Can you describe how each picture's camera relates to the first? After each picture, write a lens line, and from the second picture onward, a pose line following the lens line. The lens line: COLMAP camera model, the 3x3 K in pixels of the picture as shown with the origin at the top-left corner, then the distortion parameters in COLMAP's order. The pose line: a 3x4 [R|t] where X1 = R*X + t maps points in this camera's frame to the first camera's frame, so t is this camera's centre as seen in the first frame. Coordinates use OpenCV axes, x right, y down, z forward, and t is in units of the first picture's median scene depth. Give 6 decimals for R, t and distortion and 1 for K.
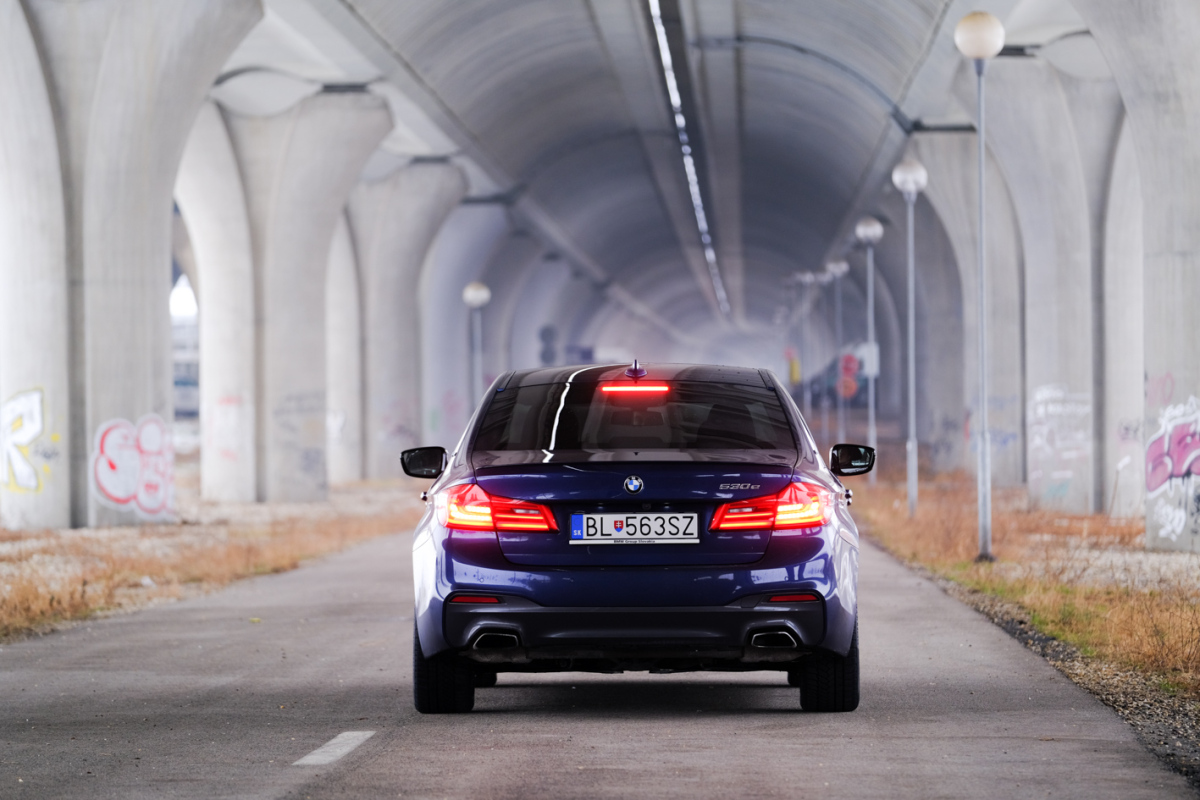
lens RADIAL K [[7254.8, 0, 598.5], [0, 7254.8, 399.5], [0, 0, 1]] dist [1.108566, 0.000000]
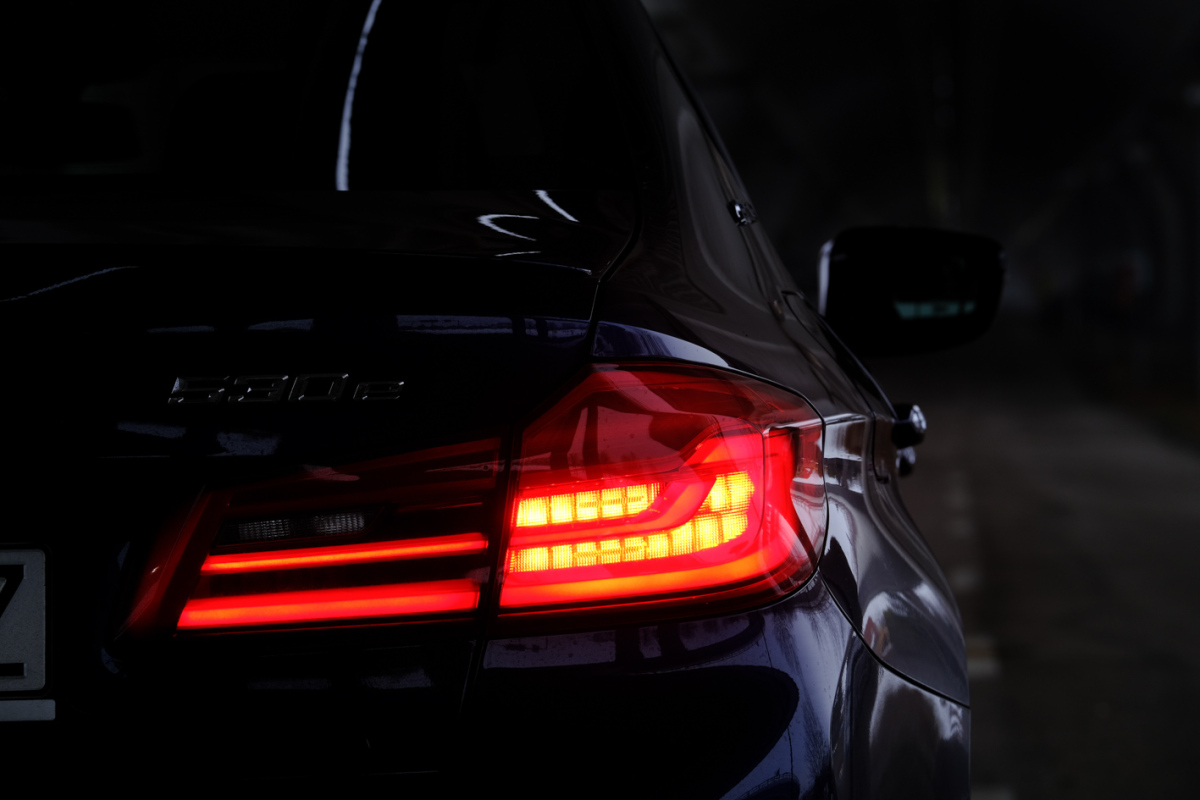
lens RADIAL K [[7254.8, 0, 600.0], [0, 7254.8, 399.0], [0, 0, 1]] dist [1.108566, 0.000000]
pose [[0.999044, -0.022998, -0.037170, 0.033387], [0.023350, 0.999686, 0.009060, 0.010673], [0.036950, -0.009919, 0.999268, 0.824307]]
